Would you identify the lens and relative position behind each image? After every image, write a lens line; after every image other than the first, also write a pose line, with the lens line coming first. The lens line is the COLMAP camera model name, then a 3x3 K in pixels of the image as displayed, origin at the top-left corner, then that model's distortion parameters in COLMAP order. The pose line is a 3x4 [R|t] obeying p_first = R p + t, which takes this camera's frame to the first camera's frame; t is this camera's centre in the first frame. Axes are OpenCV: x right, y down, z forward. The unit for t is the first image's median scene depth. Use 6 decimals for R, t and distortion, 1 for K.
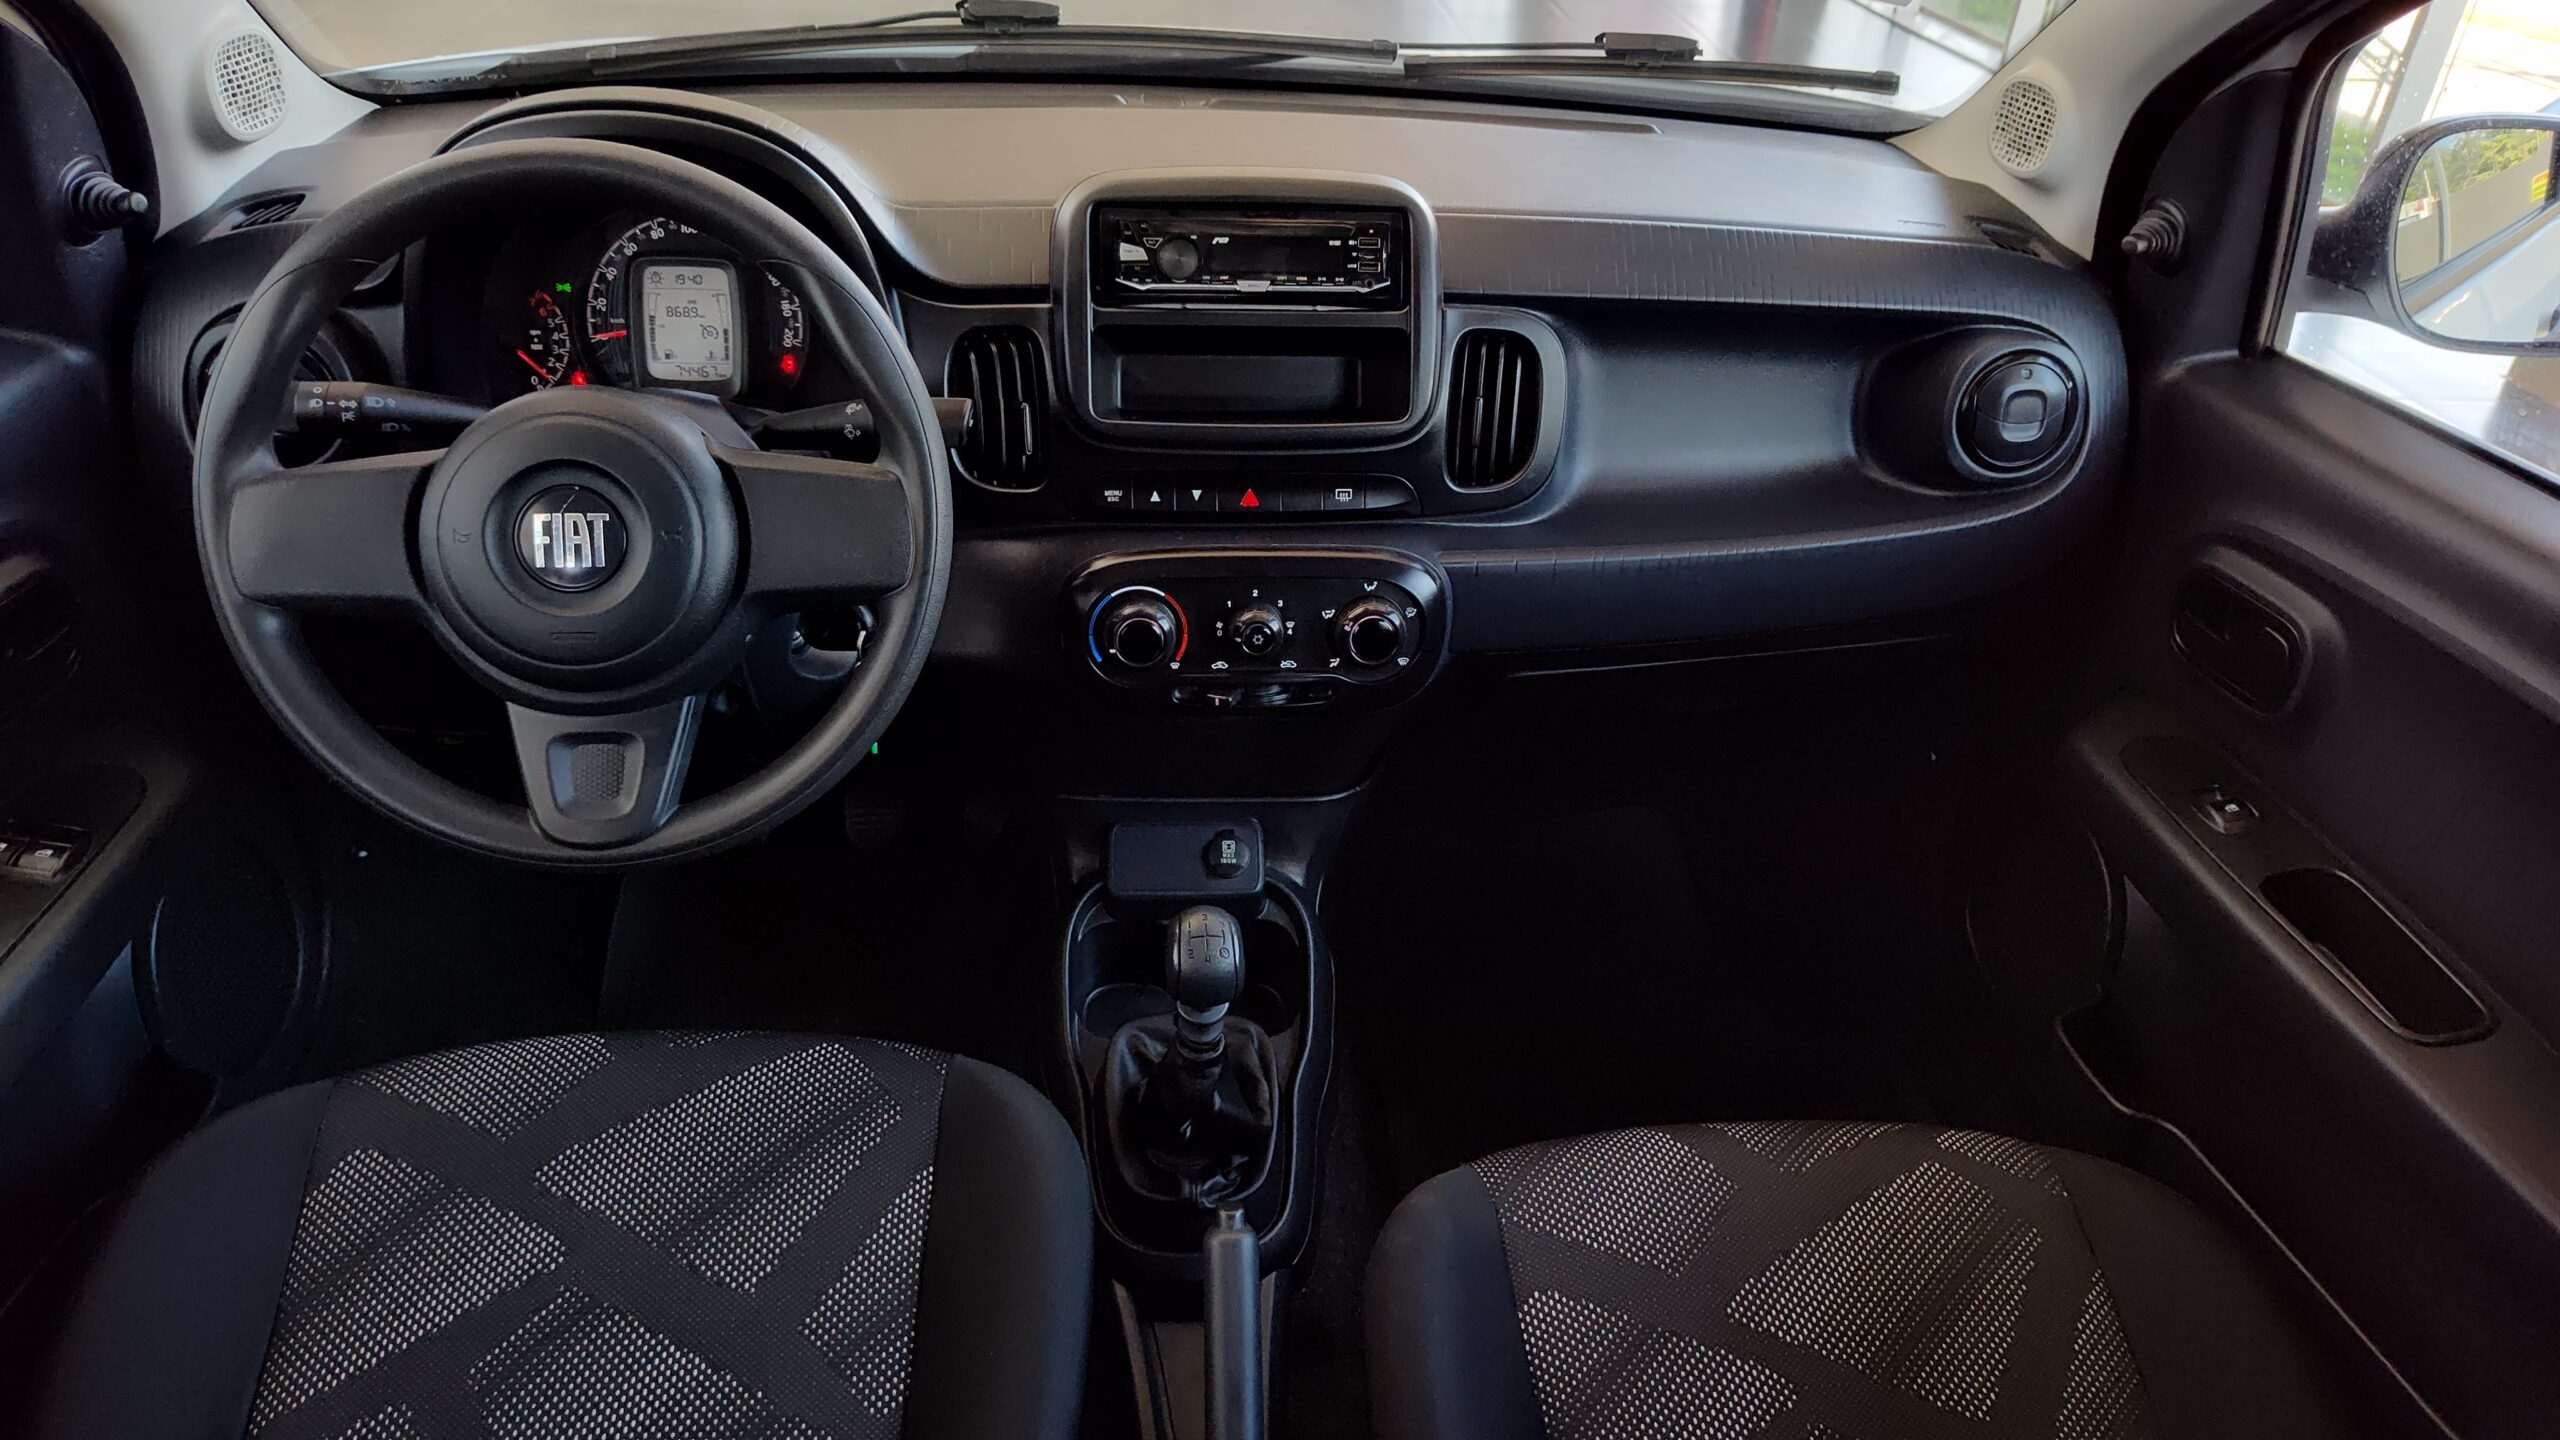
lens RADIAL K [[1725.9, 0, 1280.0], [0, 1725.9, 720.0], [0, 0, 1]] dist [0.062177, -0.102889]
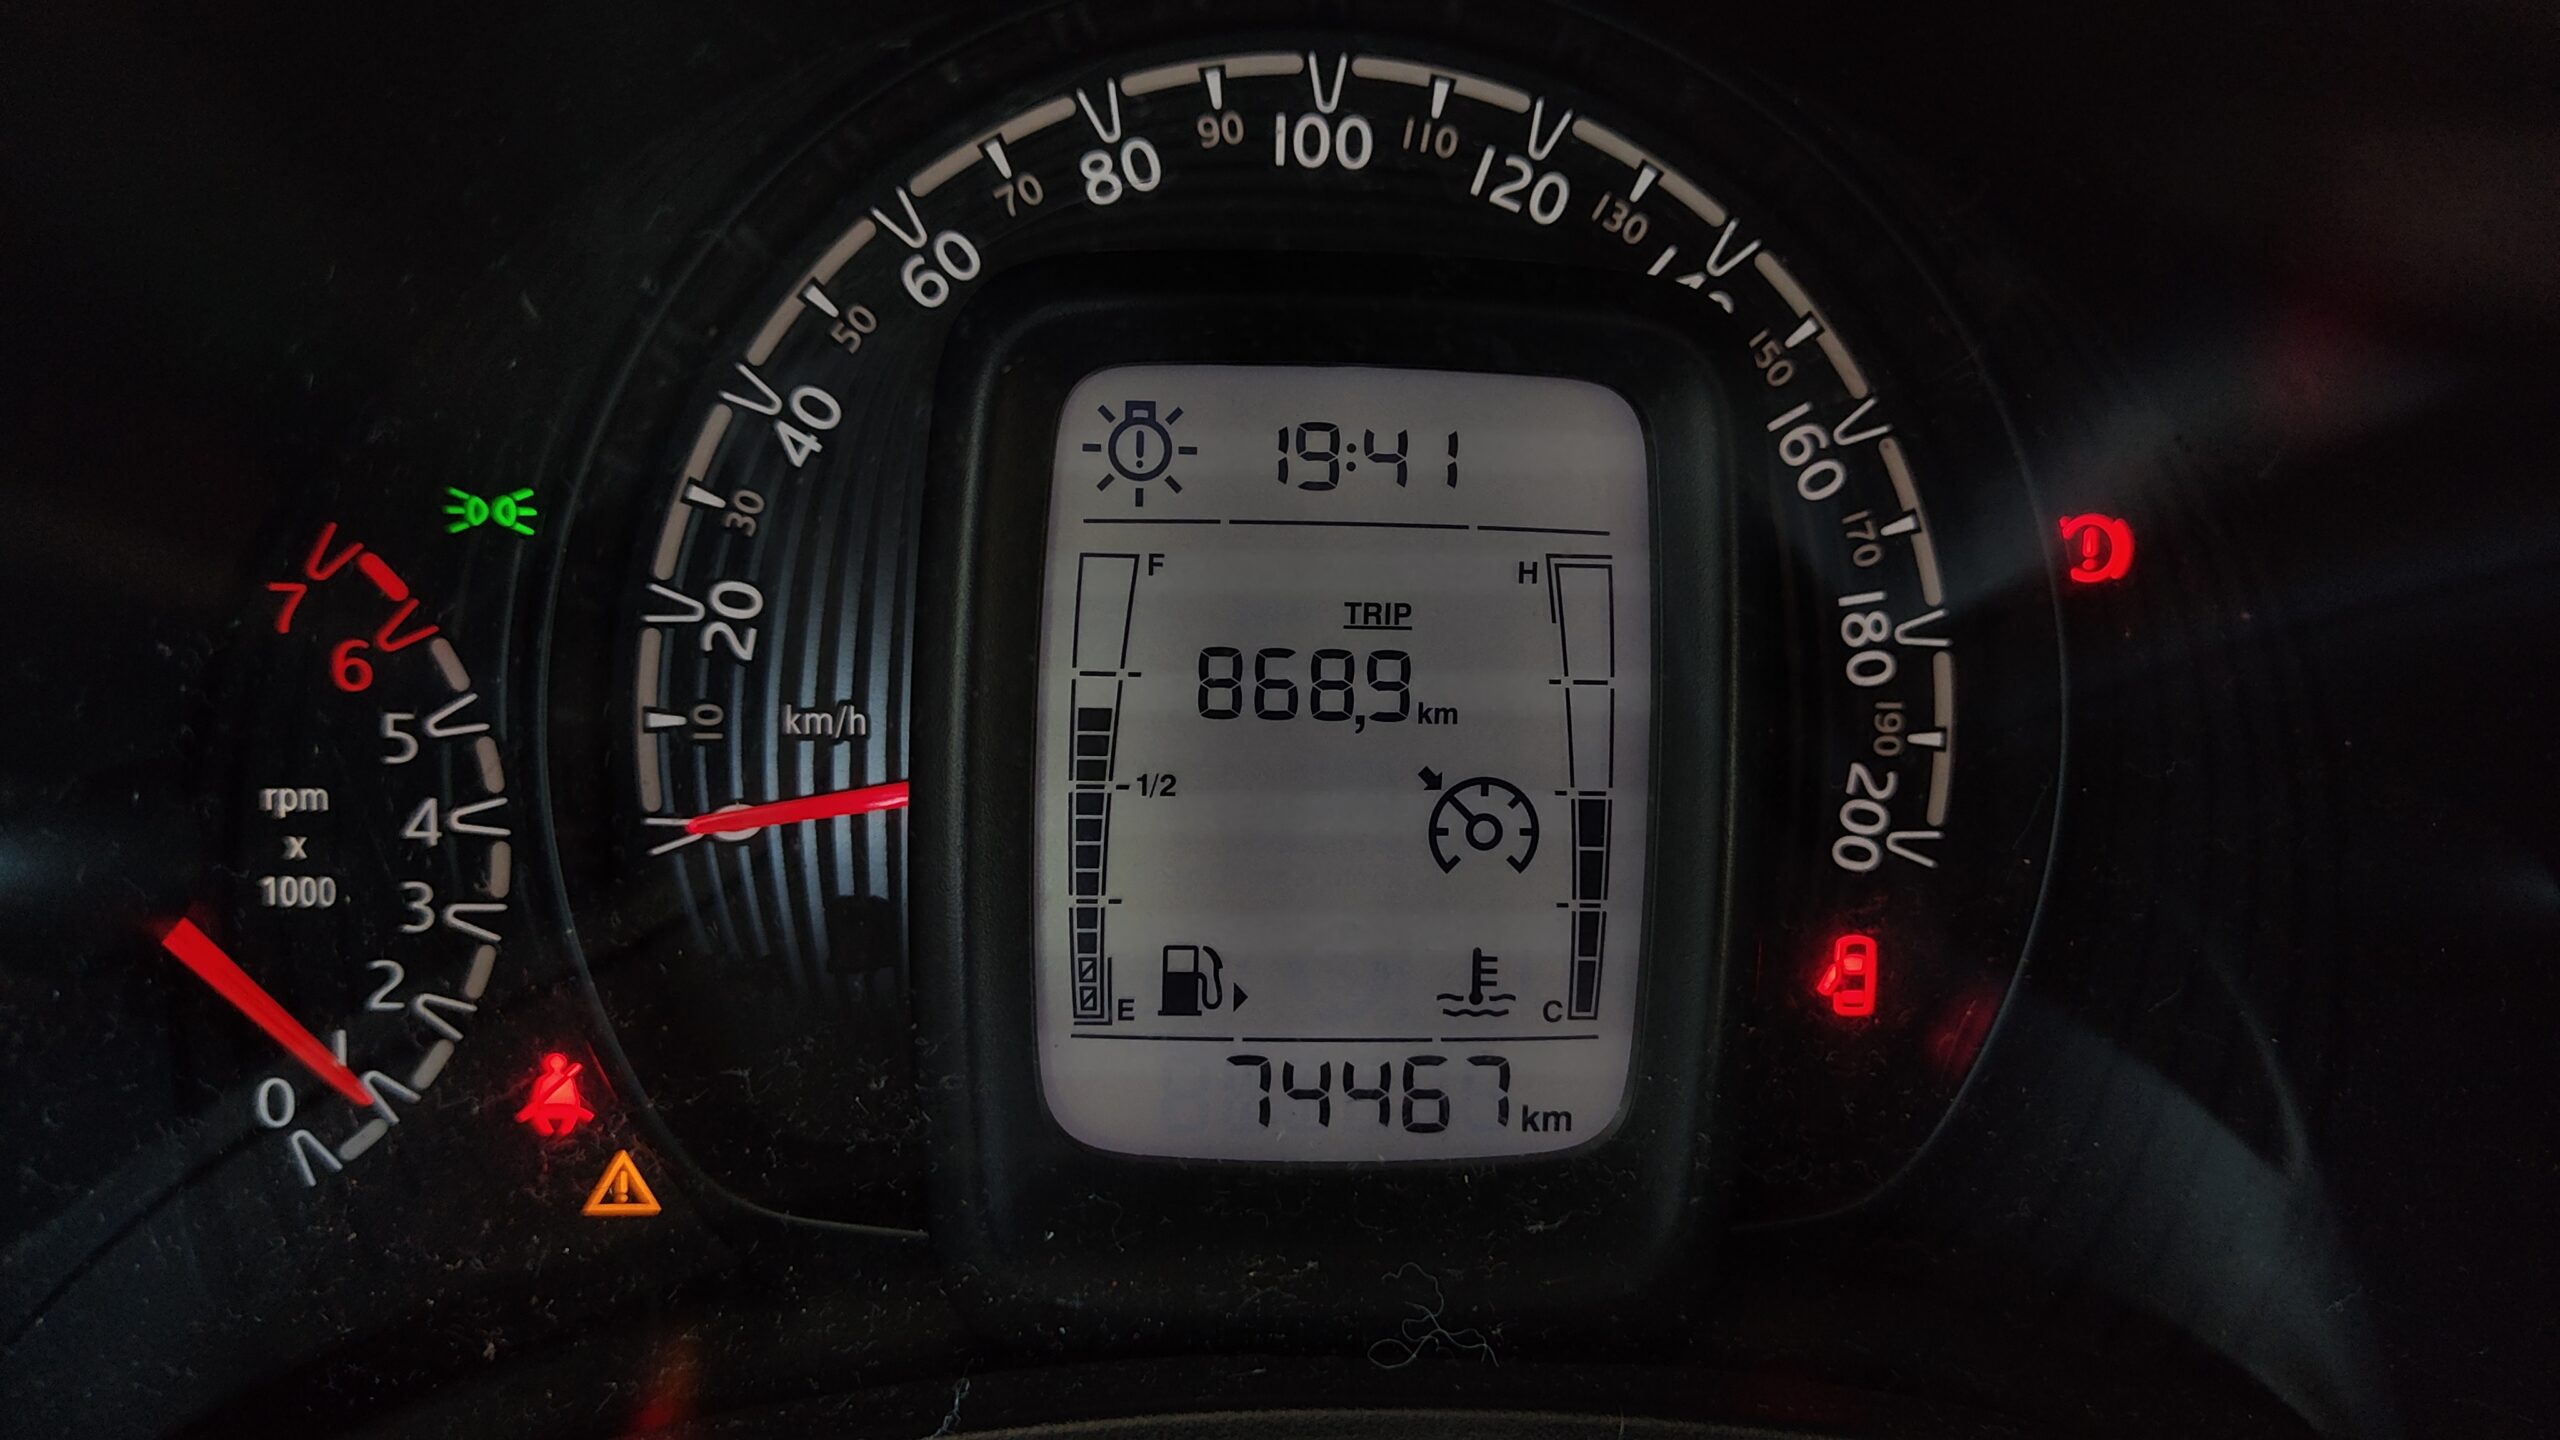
lens RADIAL K [[1780.3, 0, 1280.0], [0, 1780.3, 720.0], [0, 0, 1]] dist [0.008601, 0.000418]
pose [[0.999441, 0.008940, -0.032212, -0.397026], [-0.012773, 0.992592, -0.120825, -0.249713], [0.030893, 0.121169, 0.992151, 0.999080]]
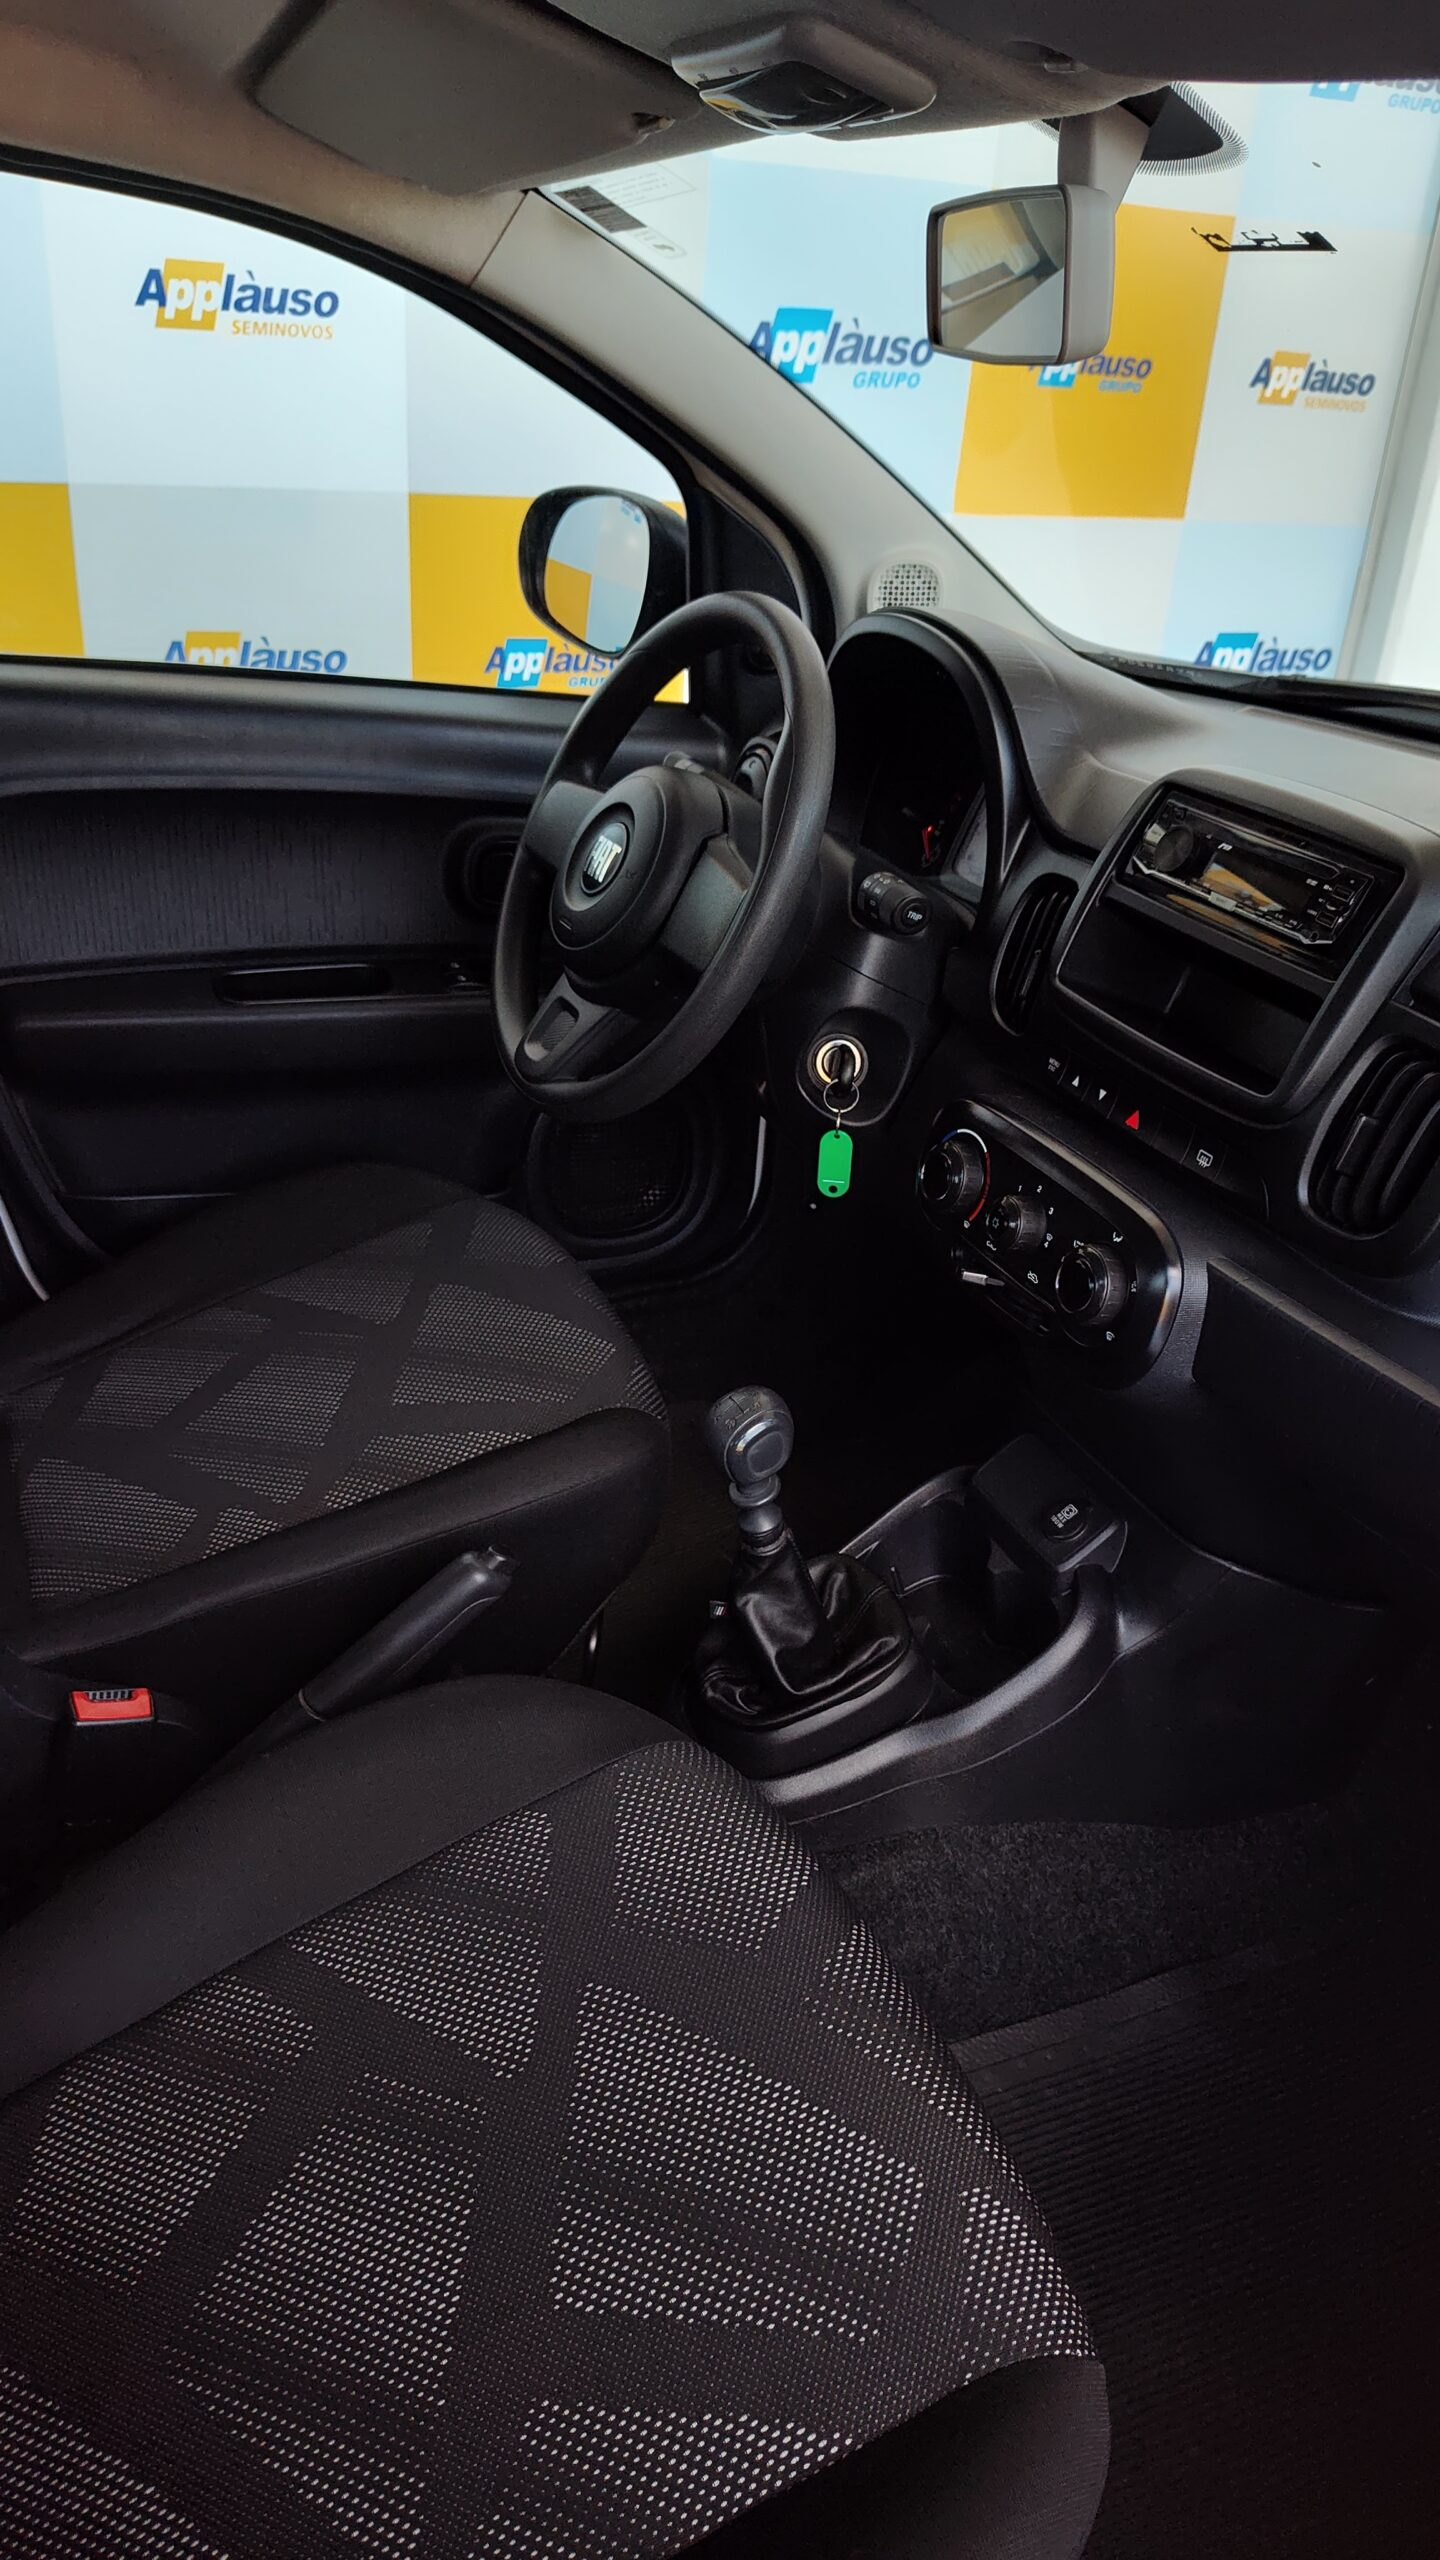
lens RADIAL K [[1780.3, 0, 720.0], [0, 1780.3, 1280.0], [0, 0, 1]] dist [0.008601, 0.000418]
pose [[0.325991, 0.422572, -0.845673, 0.836607], [-0.551559, 0.811526, 0.192894, -0.137270], [0.767797, 0.403556, 0.497624, 0.459764]]
